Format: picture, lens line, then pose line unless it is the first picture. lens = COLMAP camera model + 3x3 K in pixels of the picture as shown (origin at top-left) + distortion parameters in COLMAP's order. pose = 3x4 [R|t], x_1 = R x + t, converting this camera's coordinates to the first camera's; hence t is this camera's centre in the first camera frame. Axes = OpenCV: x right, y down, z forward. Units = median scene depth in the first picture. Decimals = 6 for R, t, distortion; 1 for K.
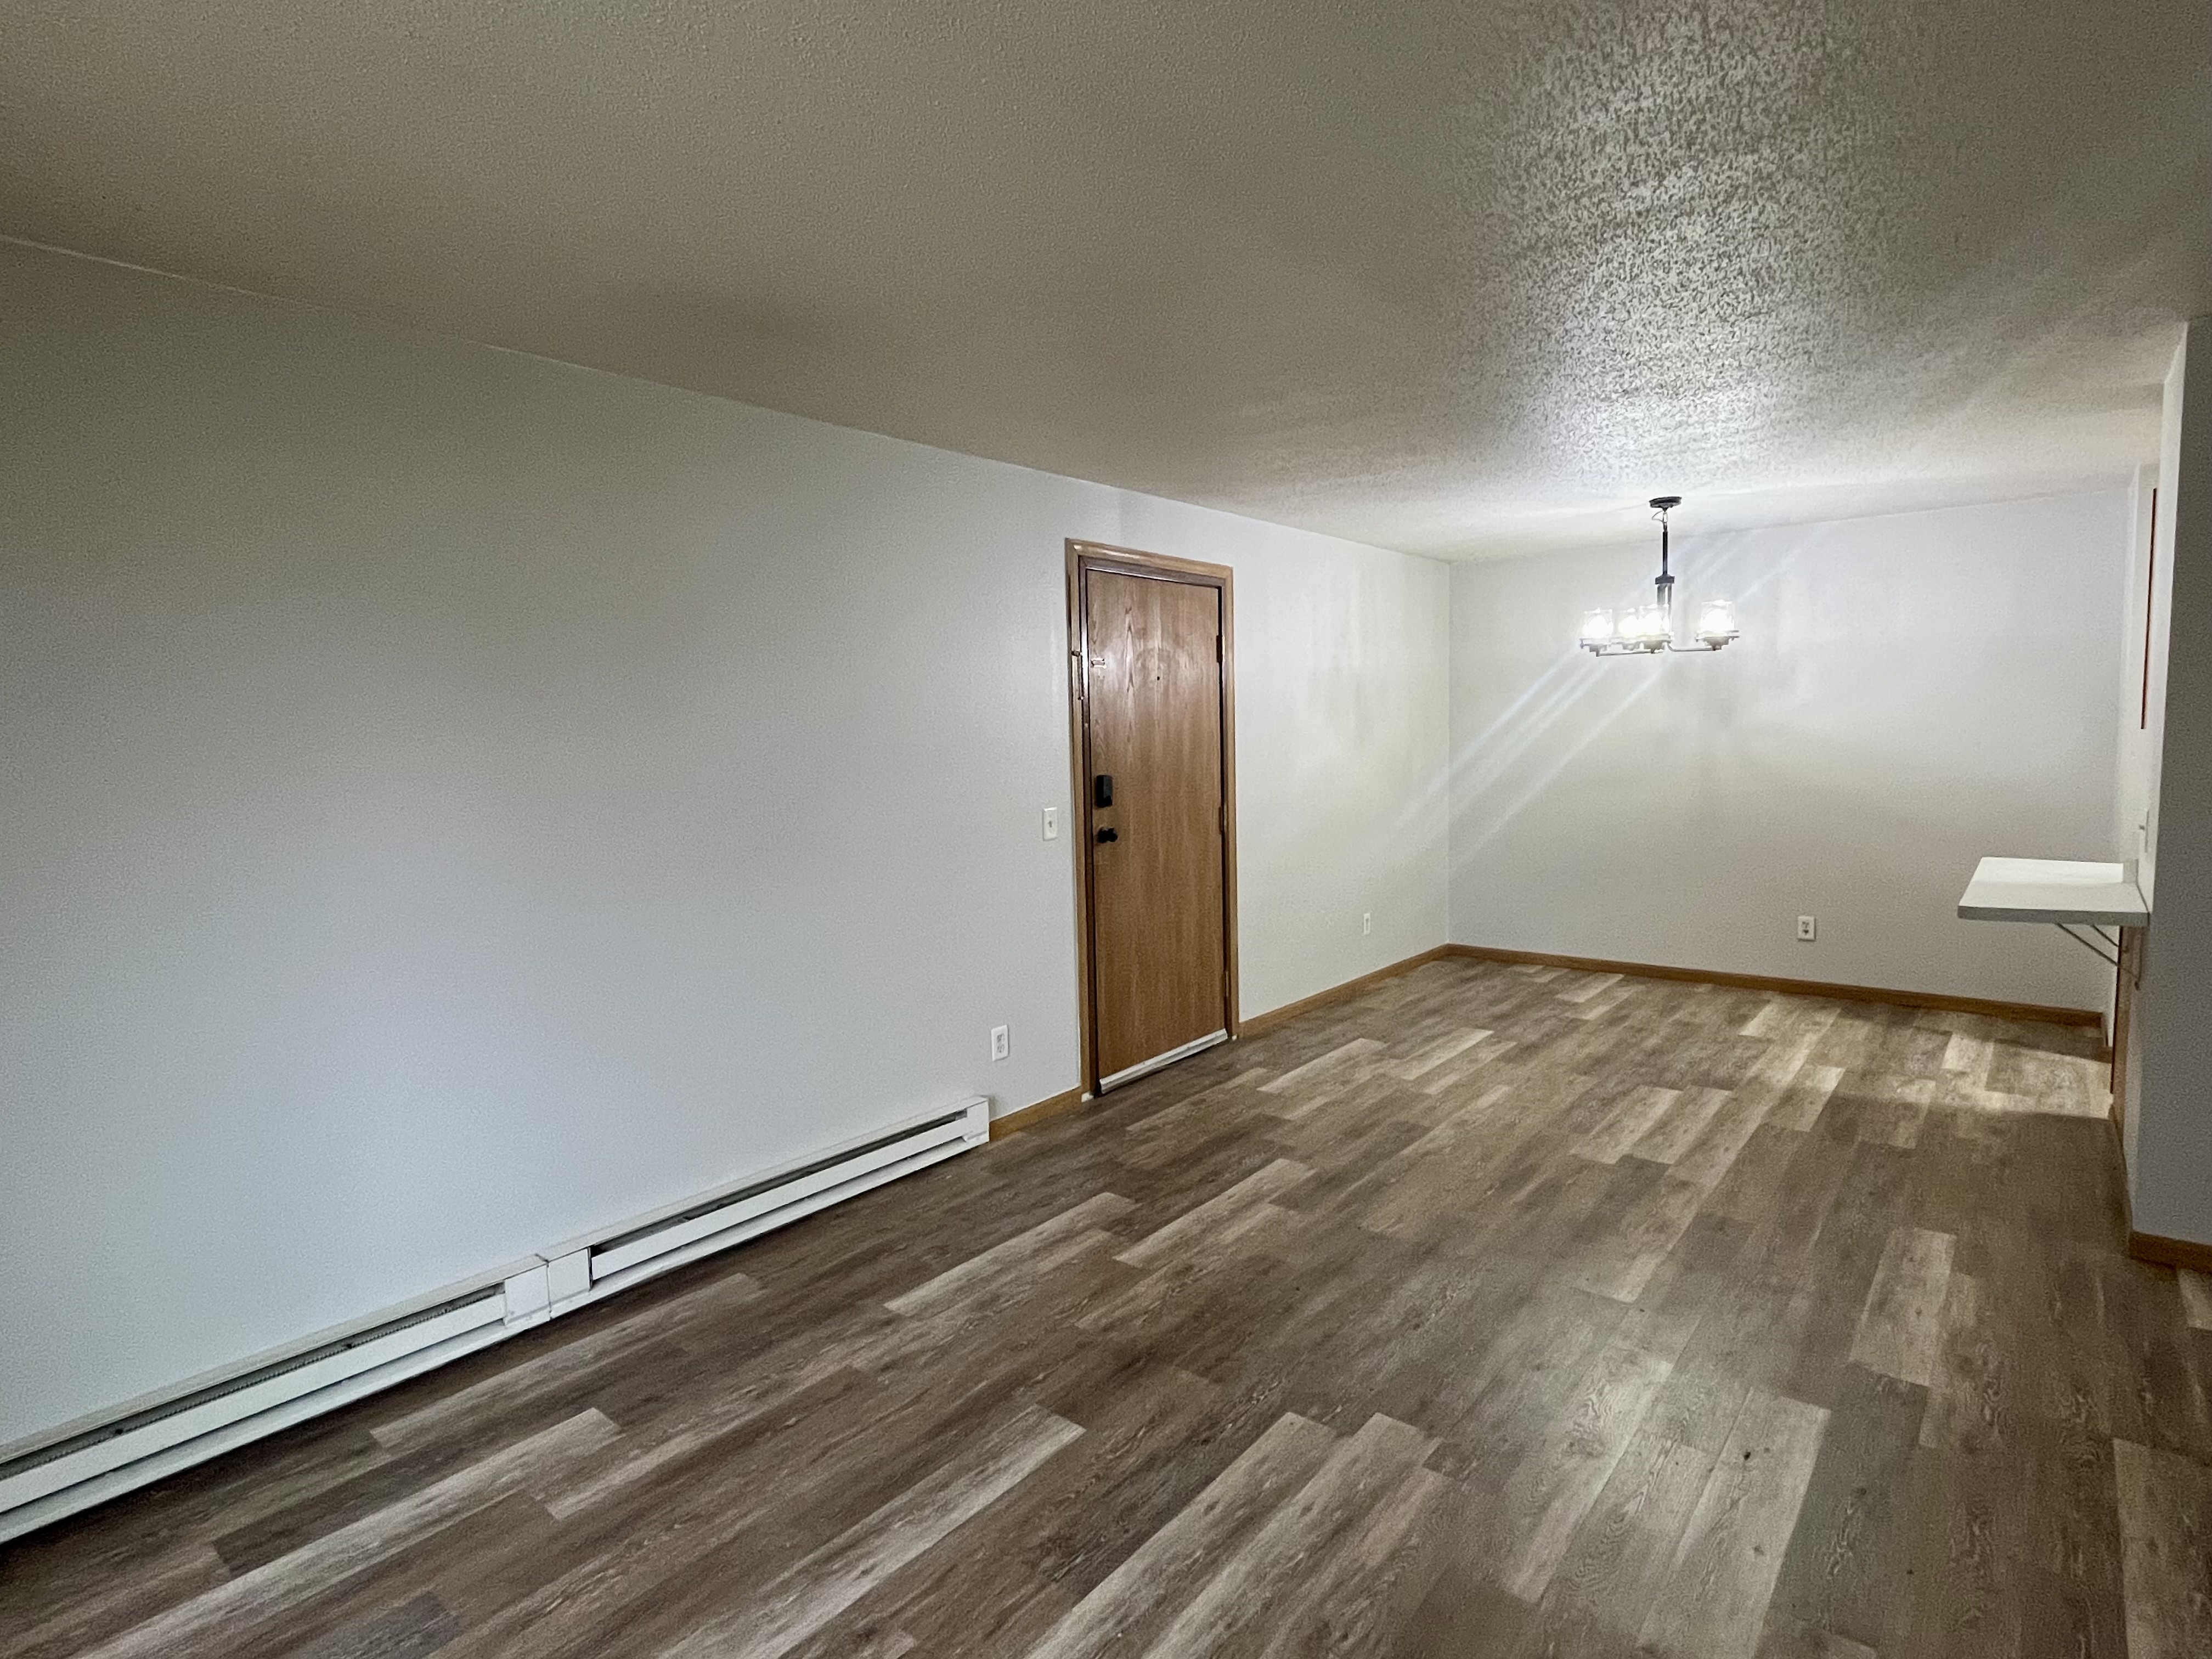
lens RADIAL K [[1158.4, 0, 1097.7], [0, 1158.4, 825.4], [0, 0, 1]] dist [-0.006989, 0.000795]
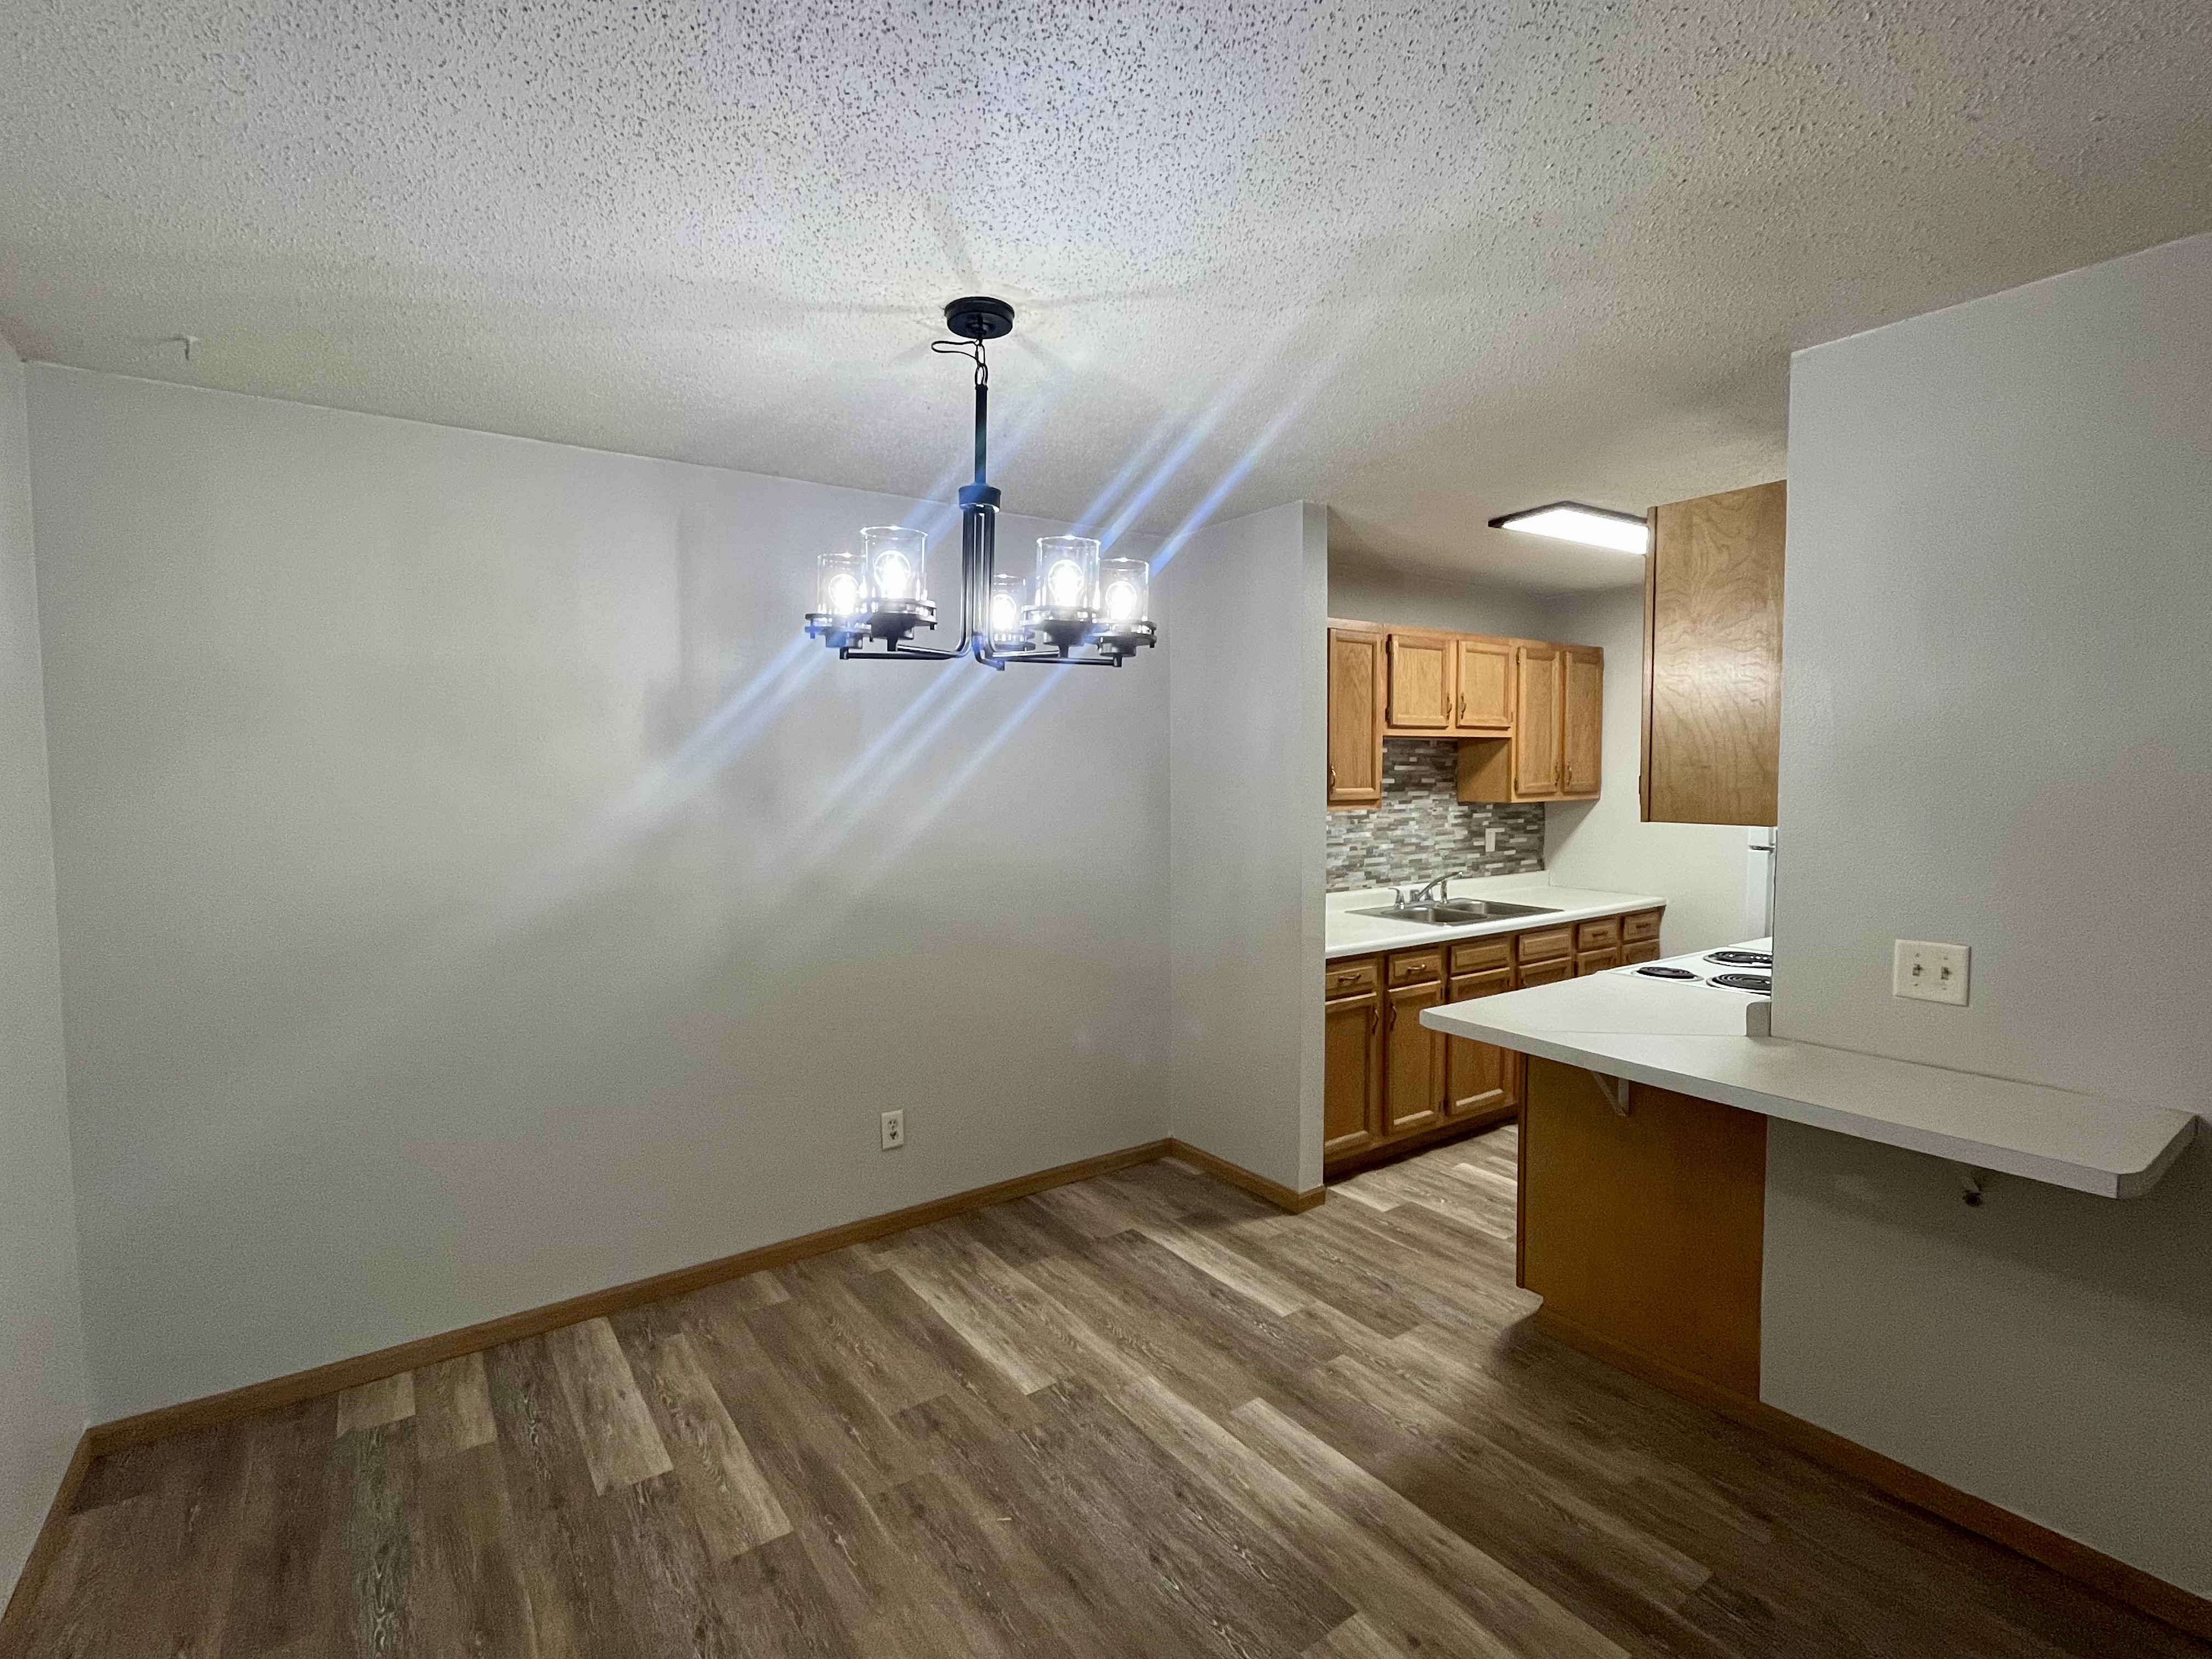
lens RADIAL K [[1033.8, 0, 1104.3], [0, 1033.8, 827.1], [0, 0, 1]] dist [0.001077, -0.000580]
pose [[0.259507, -0.032248, 0.965203, 0.146427], [0.084801, 0.996343, 0.010489, -0.107194], [-0.962011, 0.079128, 0.261293, 1.067665]]
